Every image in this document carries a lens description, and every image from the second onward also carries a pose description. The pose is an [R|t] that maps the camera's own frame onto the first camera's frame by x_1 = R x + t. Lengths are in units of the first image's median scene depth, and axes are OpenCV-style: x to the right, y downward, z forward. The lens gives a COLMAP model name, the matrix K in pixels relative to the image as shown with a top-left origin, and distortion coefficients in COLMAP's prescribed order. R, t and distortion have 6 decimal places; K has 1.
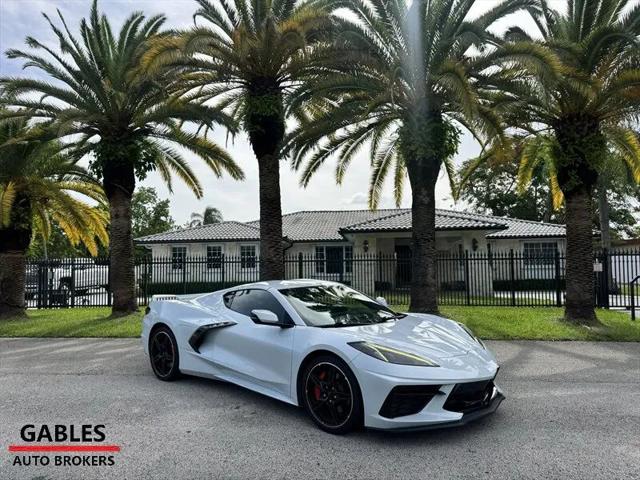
lens RADIAL K [[450.0, 0, 320.6], [0, 450.0, 241.5], [0, 0, 1]] dist [0.073293, -0.093167]
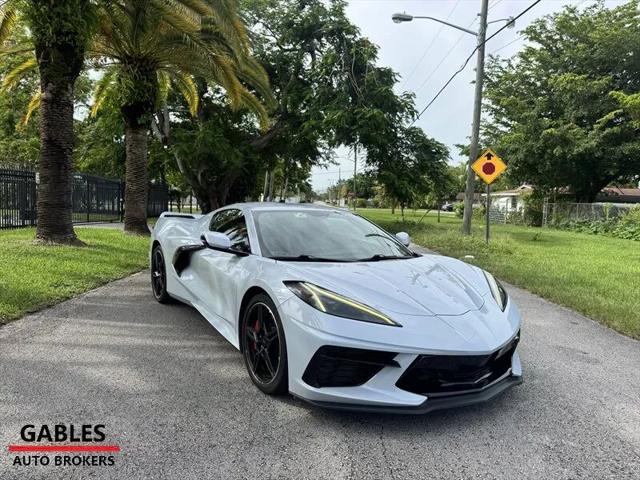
lens RADIAL K [[450.0, 0, 324.5], [0, 450.0, 243.2], [0, 0, 1]] dist [0.073293, -0.093167]
pose [[-0.123126, -0.085059, 0.988739, -0.493120], [-0.097653, 0.992523, 0.073224, 0.043449], [-0.987575, -0.087537, -0.130511, 0.495719]]
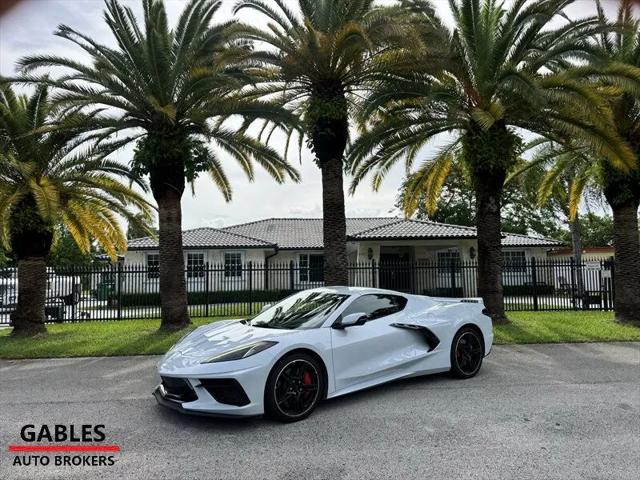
lens RADIAL K [[450.0, 0, 322.5], [0, 450.0, 242.1], [0, 0, 1]] dist [0.073293, -0.093167]
pose [[0.982914, 0.008737, 0.183858, -0.260930], [-0.005401, 0.999812, -0.018636, 0.004604], [-0.183986, 0.017325, 0.982776, 0.046798]]
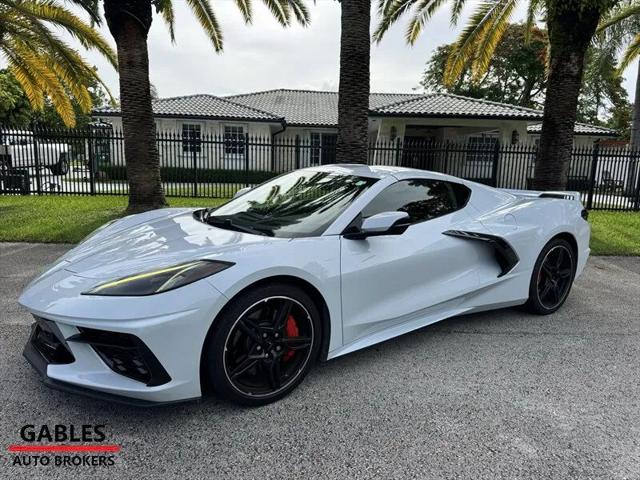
lens RADIAL K [[450.0, 0, 320.1], [0, 450.0, 239.4], [0, 0, 1]] dist [0.073293, -0.093167]
pose [[0.987657, 0.016513, 0.155761, -0.227261], [-0.052165, 0.972335, 0.227692, 0.023660], [-0.147692, -0.233007, 0.961194, 0.211957]]
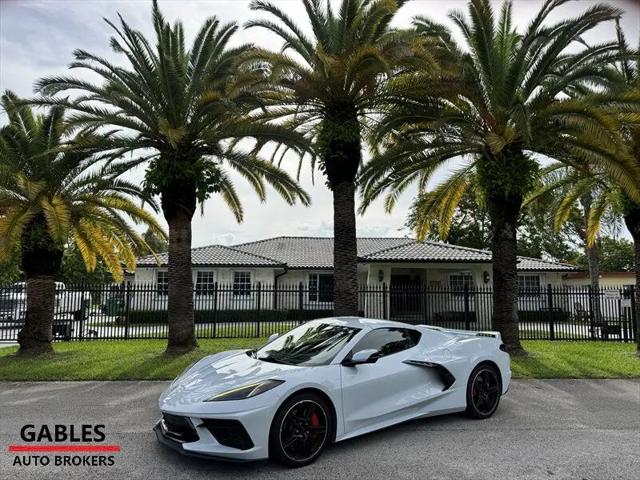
lens RADIAL K [[450.0, 0, 319.9], [0, 450.0, 241.2], [0, 0, 1]] dist [0.073293, -0.093167]
pose [[0.987241, 0.034632, 0.155423, -0.259713], [-0.025916, 0.997994, -0.057761, -0.006817], [-0.157111, 0.052996, 0.986158, 0.059461]]
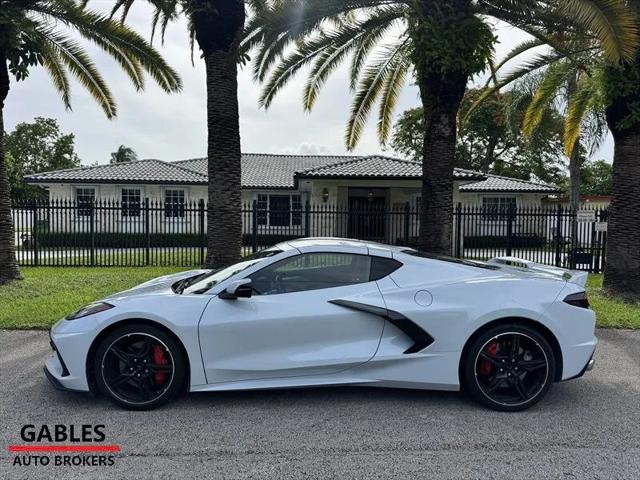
lens RADIAL K [[450.0, 0, 322.2], [0, 450.0, 238.6], [0, 0, 1]] dist [0.073293, -0.093167]
pose [[0.984935, 0.016410, 0.172147, -0.066387], [-0.033951, 0.994463, 0.099449, 0.010716], [-0.169561, -0.103795, 0.980039, 0.231705]]
